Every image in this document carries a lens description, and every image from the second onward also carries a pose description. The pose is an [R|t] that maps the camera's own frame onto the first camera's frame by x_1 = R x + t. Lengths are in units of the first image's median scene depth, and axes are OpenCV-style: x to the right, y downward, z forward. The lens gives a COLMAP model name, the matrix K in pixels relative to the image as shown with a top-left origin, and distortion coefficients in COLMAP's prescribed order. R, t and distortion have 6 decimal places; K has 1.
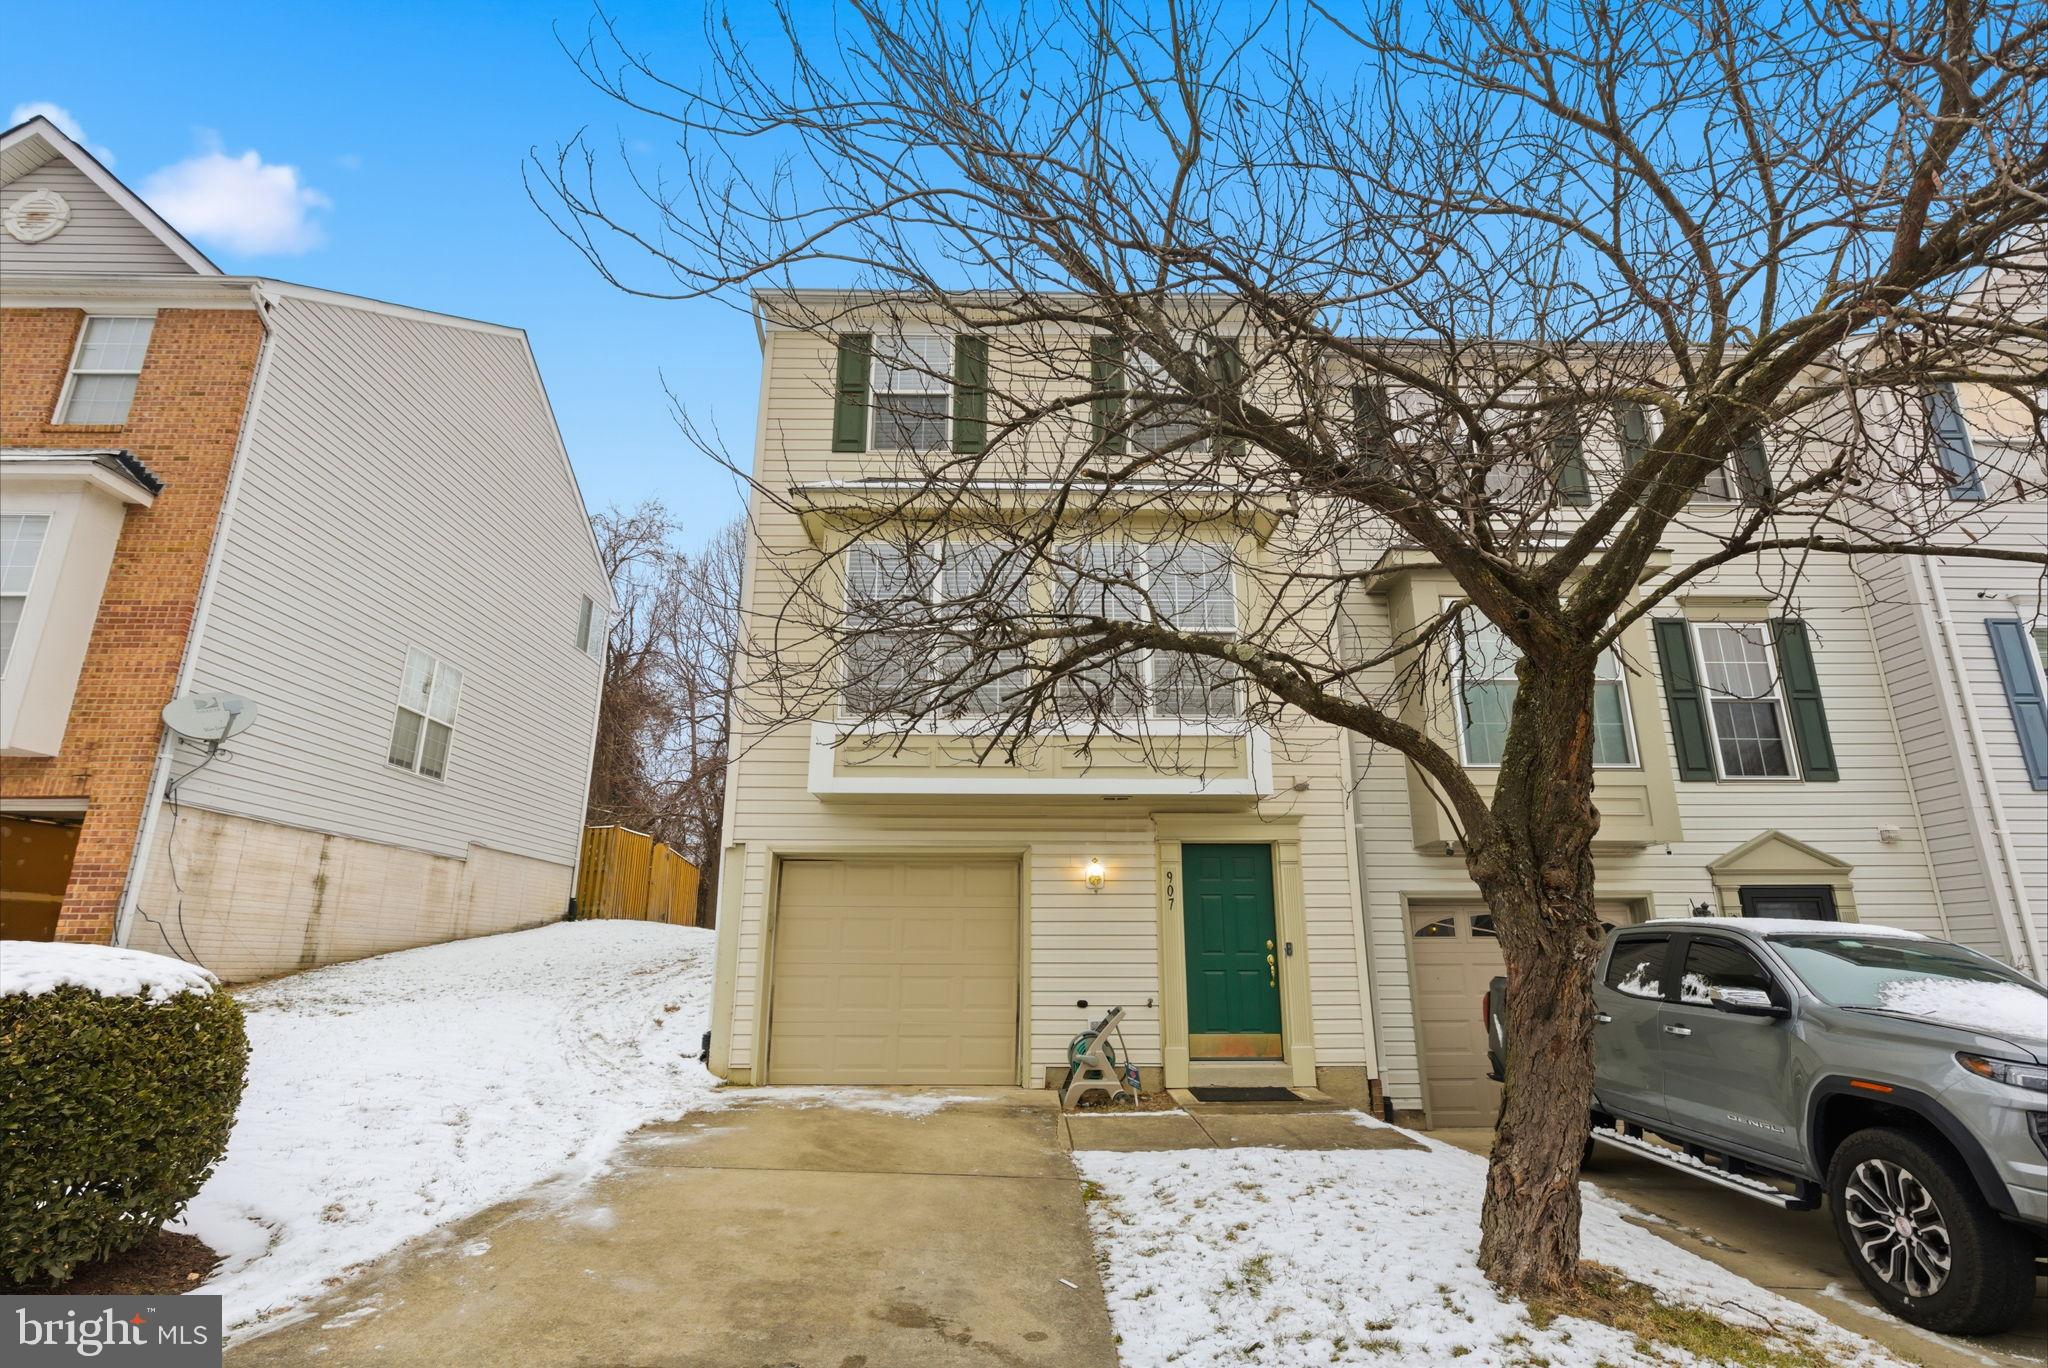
lens RADIAL K [[1008.6, 0, 1033.0], [0, 1008.6, 684.0], [0, 0, 1]] dist [-0.002985, -0.000021]
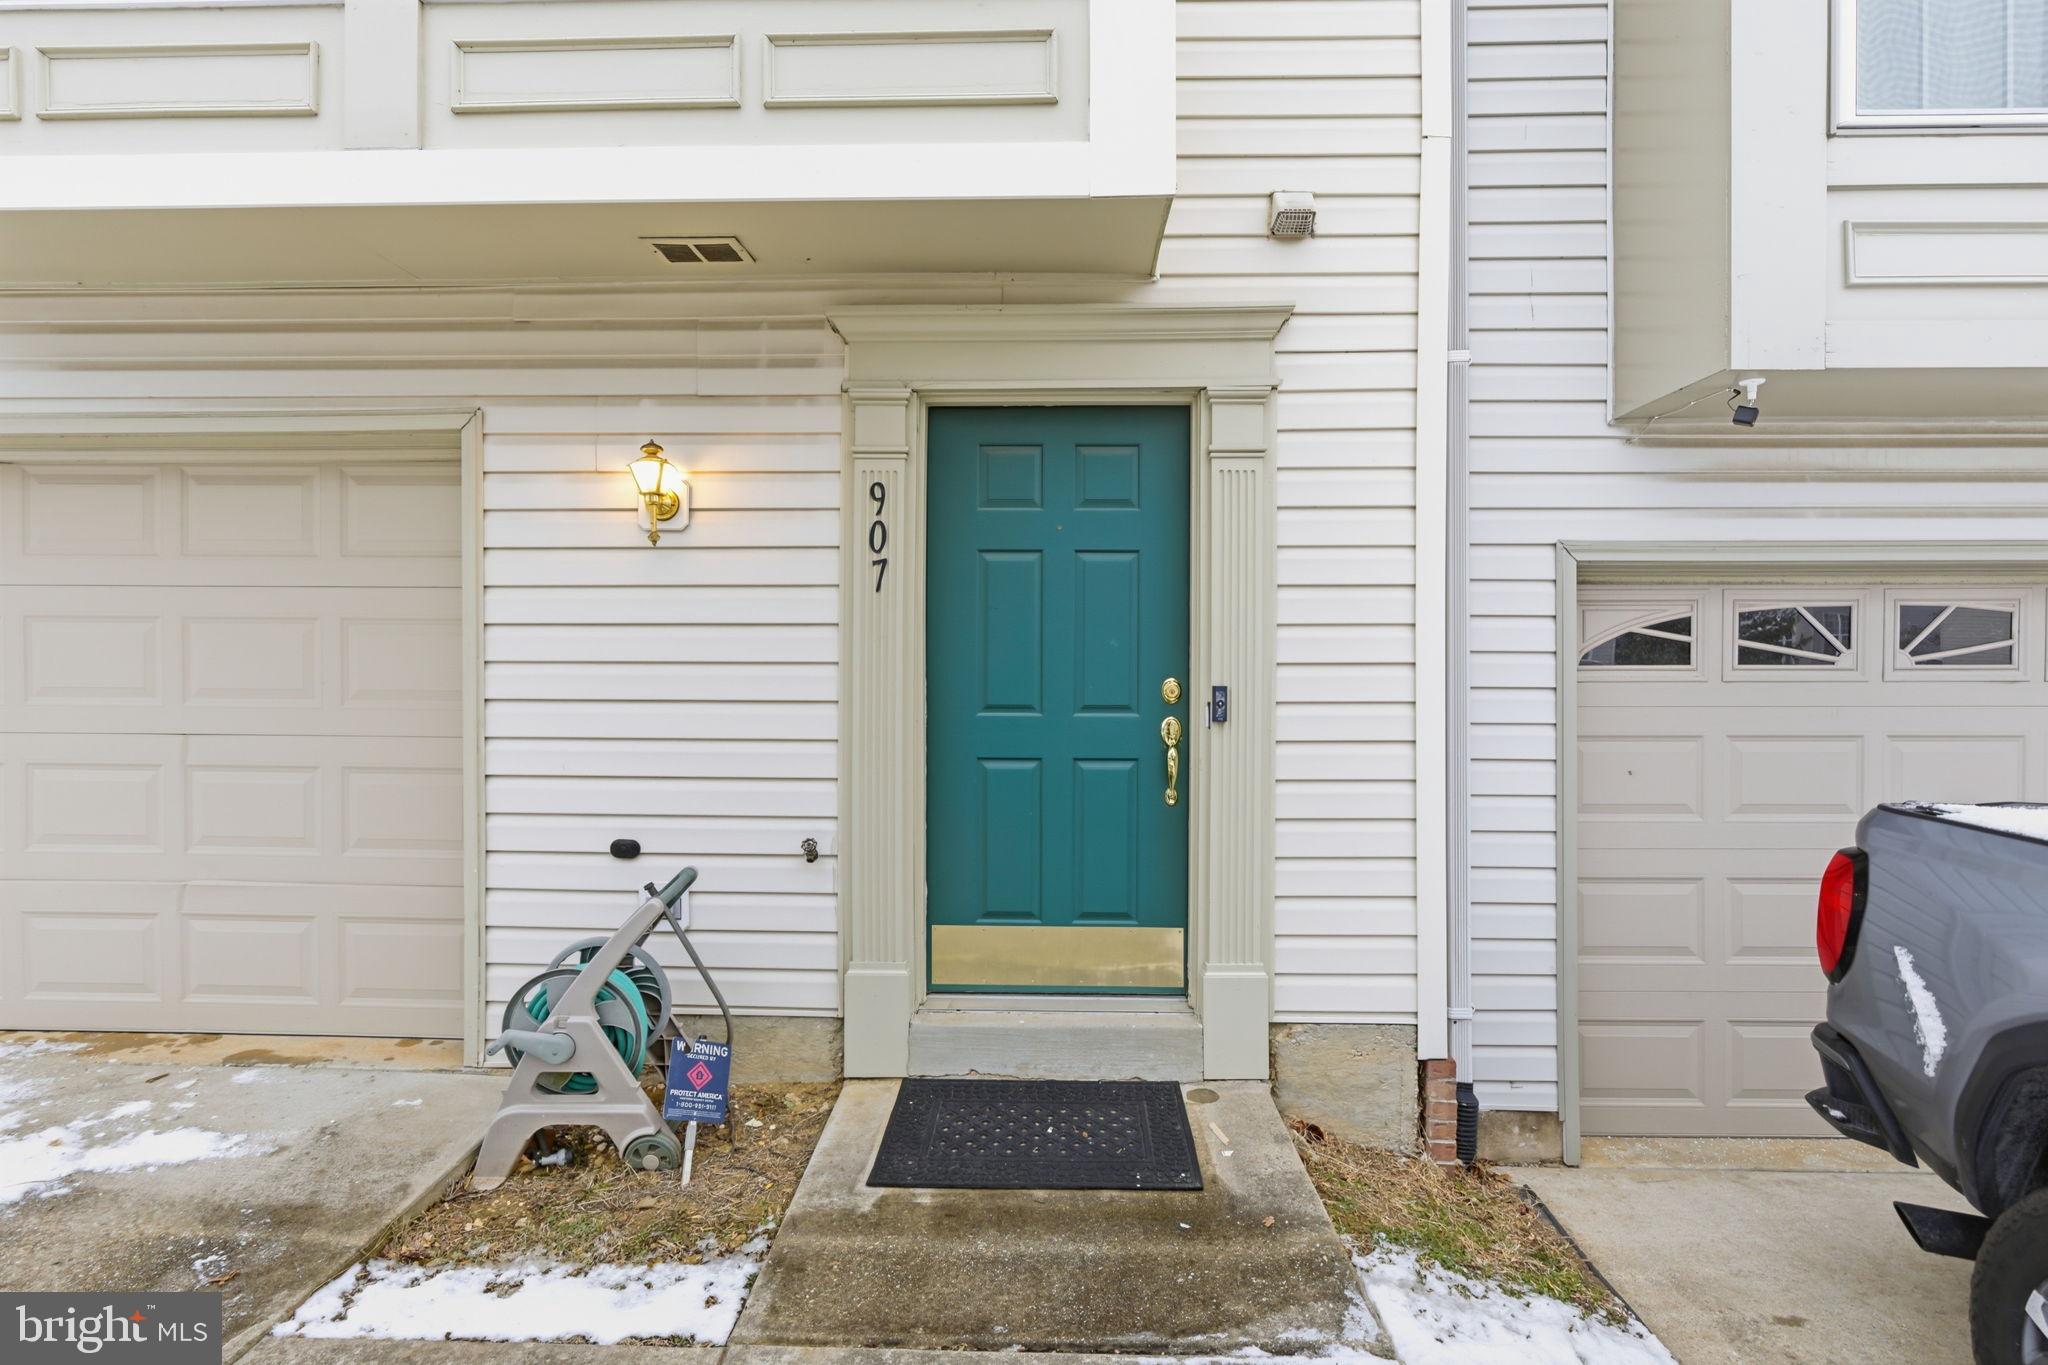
lens RADIAL K [[1008.6, 0, 1025.9], [0, 1008.6, 666.7], [0, 0, 1]] dist [-0.002985, -0.000021]
pose [[0.998545, 0.003565, -0.053812, 0.204336], [0.011414, 0.961237, 0.275487, 0.153898], [0.052709, -0.275700, 0.959798, 0.663794]]
